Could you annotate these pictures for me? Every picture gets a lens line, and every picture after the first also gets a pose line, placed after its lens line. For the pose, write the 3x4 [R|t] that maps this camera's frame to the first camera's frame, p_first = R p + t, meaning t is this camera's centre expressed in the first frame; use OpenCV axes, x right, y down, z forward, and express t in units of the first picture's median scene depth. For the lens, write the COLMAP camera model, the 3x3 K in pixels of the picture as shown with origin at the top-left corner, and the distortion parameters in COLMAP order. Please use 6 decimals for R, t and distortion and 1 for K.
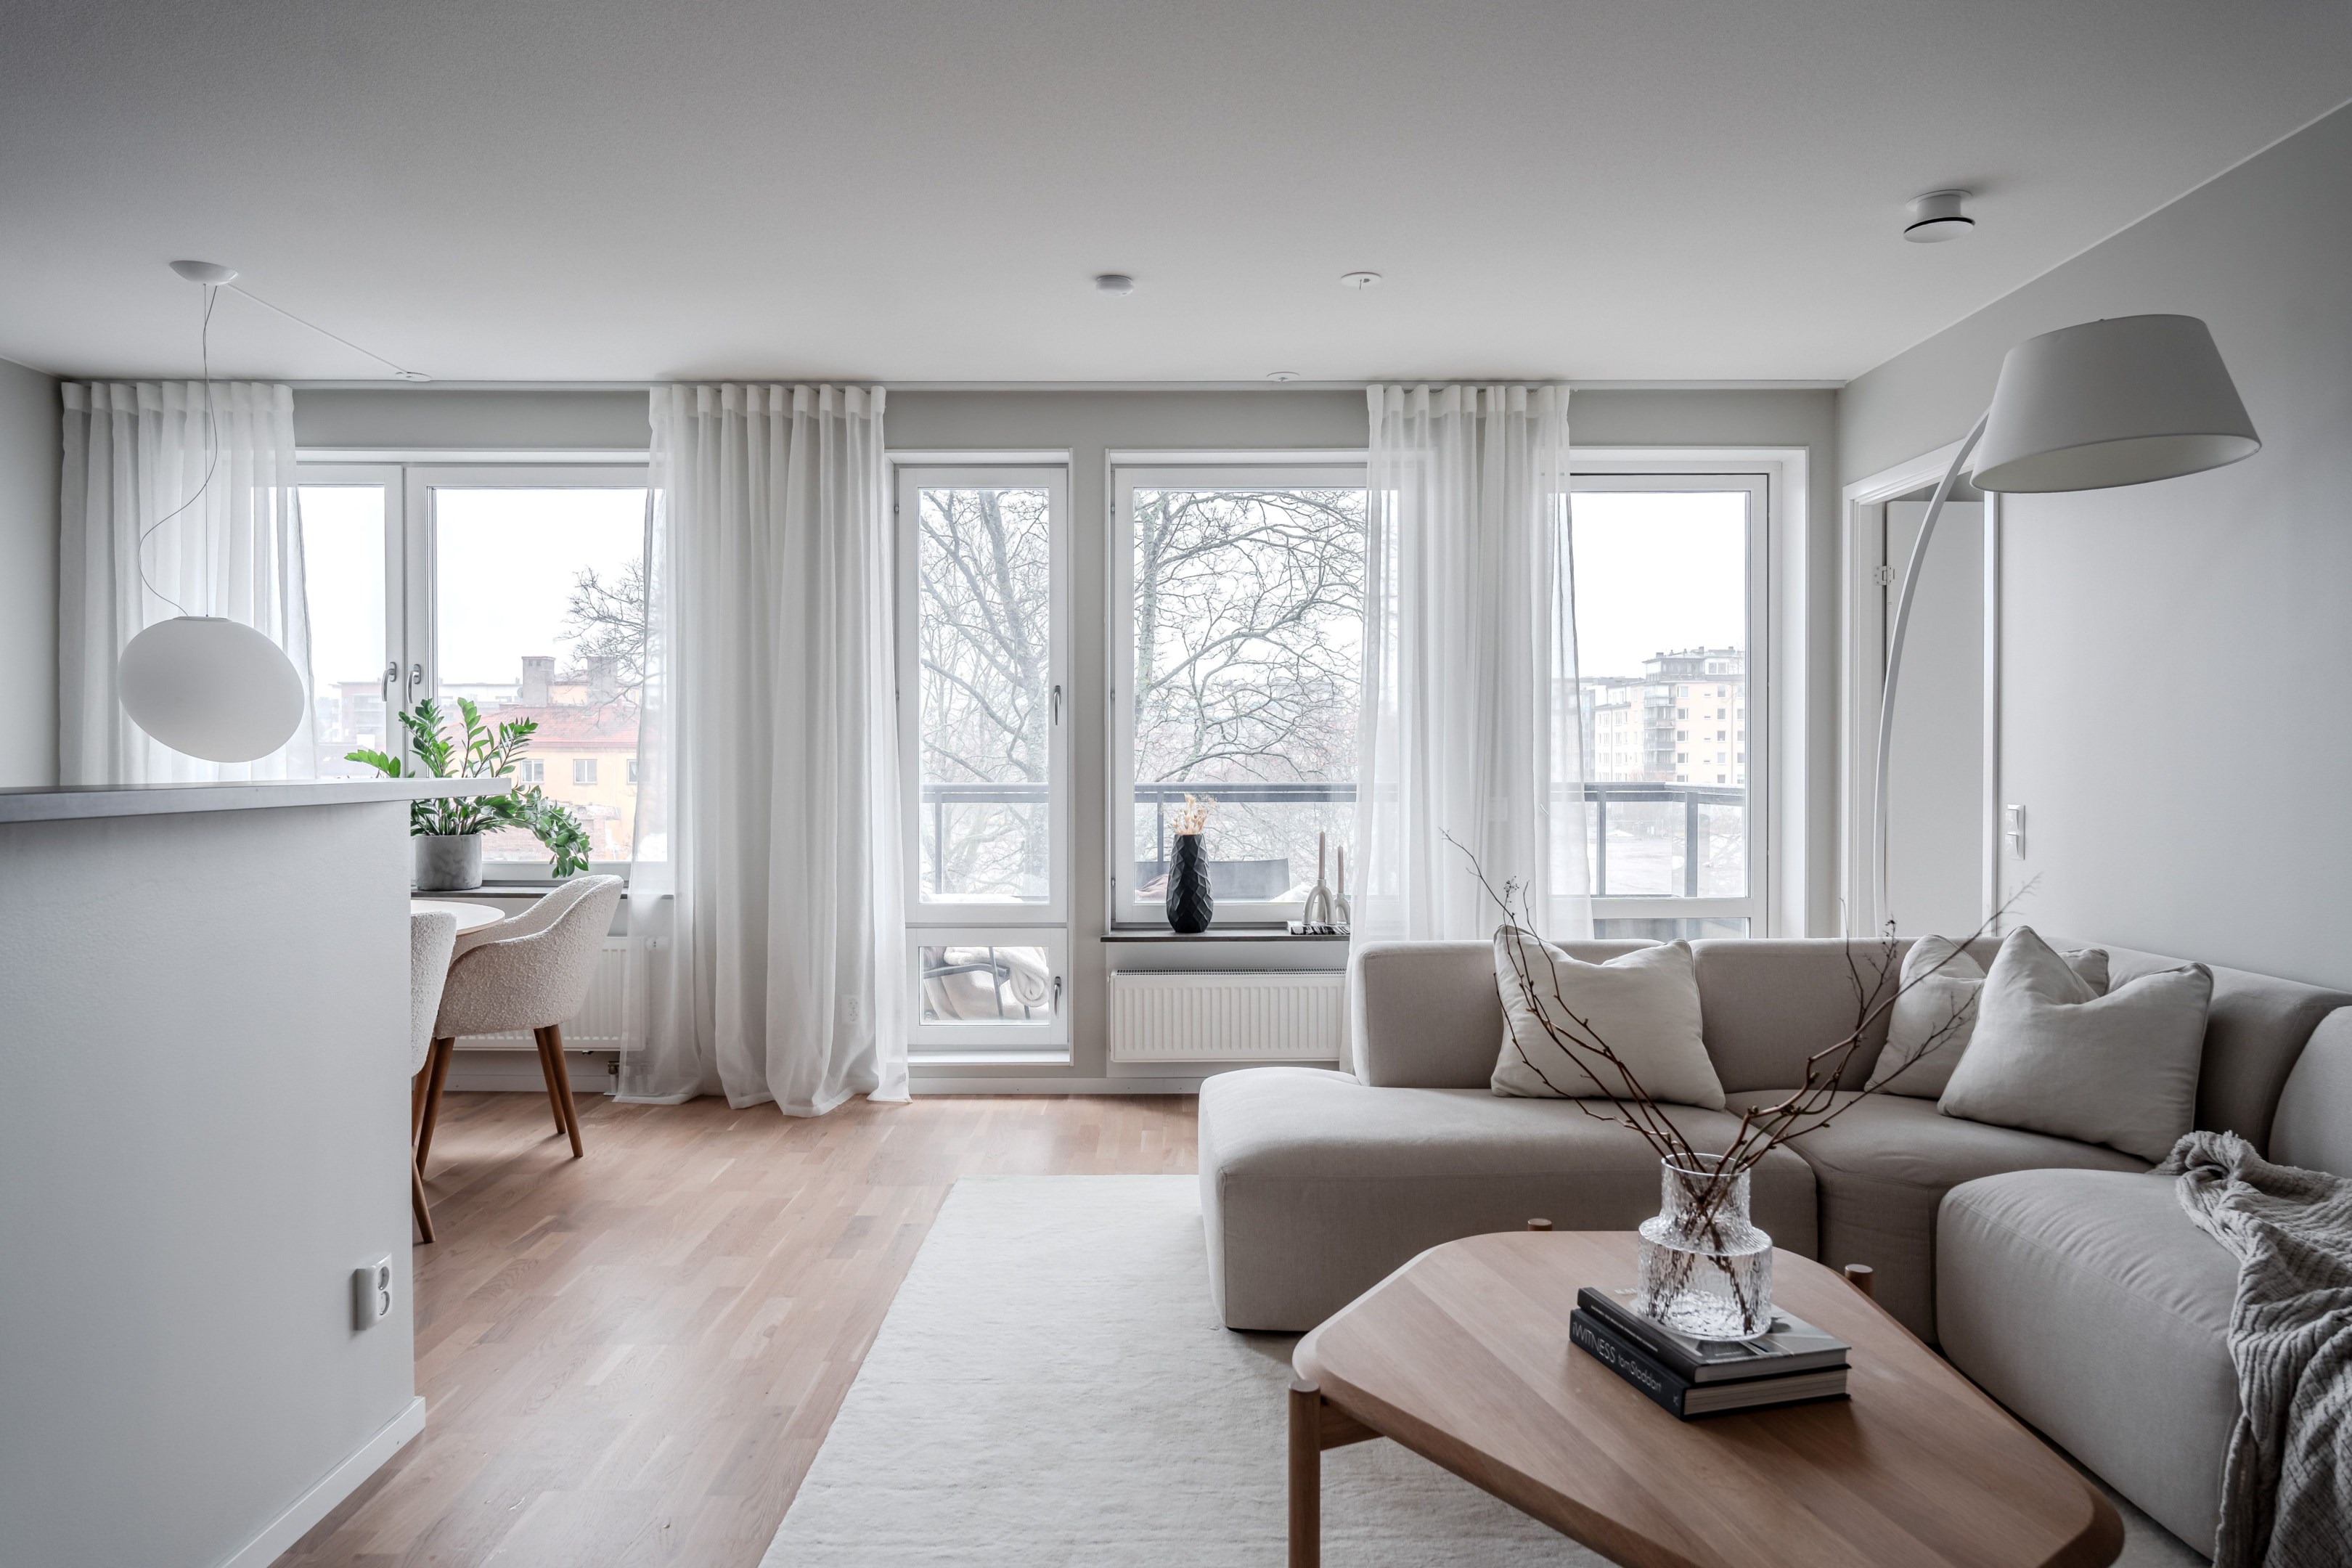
lens RADIAL K [[1518.8, 0, 1180.0], [0, 1518.8, 776.8], [0, 0, 1]] dist [-0.003679, 0.001332]
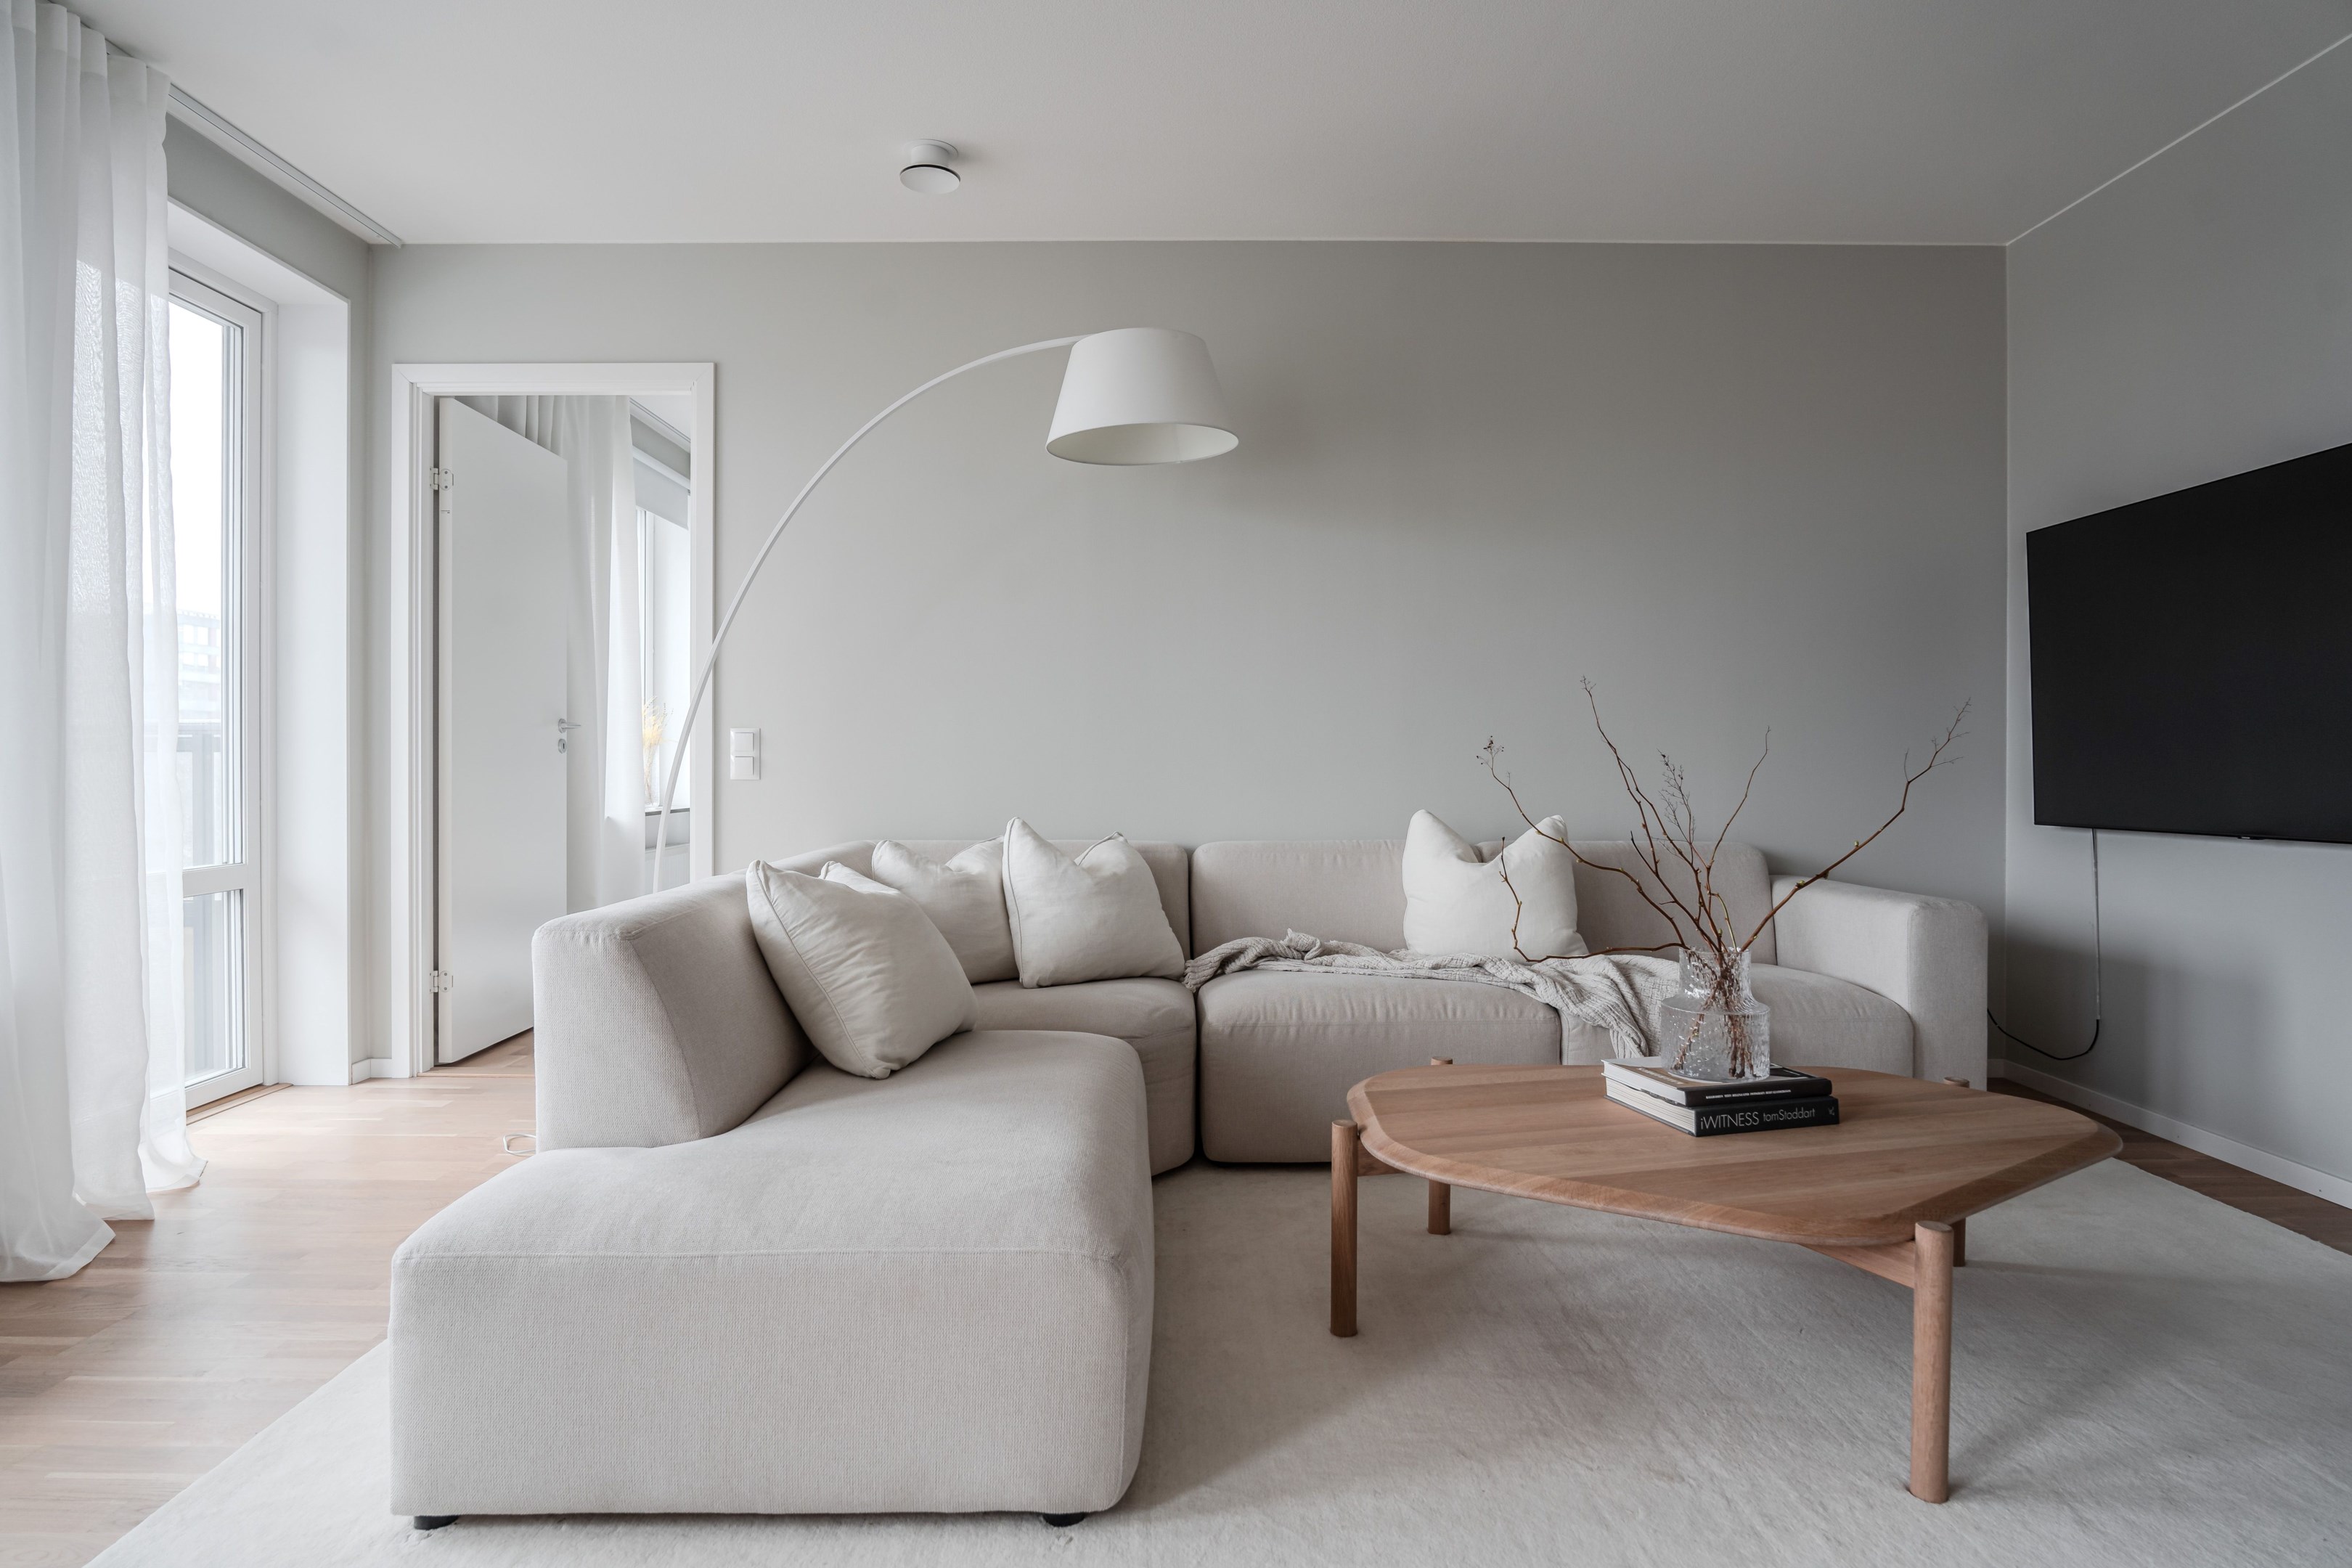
lens RADIAL K [[1292.3, 0, 1167.2], [0, 1292.3, 766.9], [0, 0, 1]] dist [-0.026084, -0.000176]
pose [[-0.017680, 0.003480, 0.999838, -0.409272], [0.009231, 0.999952, -0.003317, 0.059283], [-0.999801, 0.009171, -0.017711, 0.845398]]
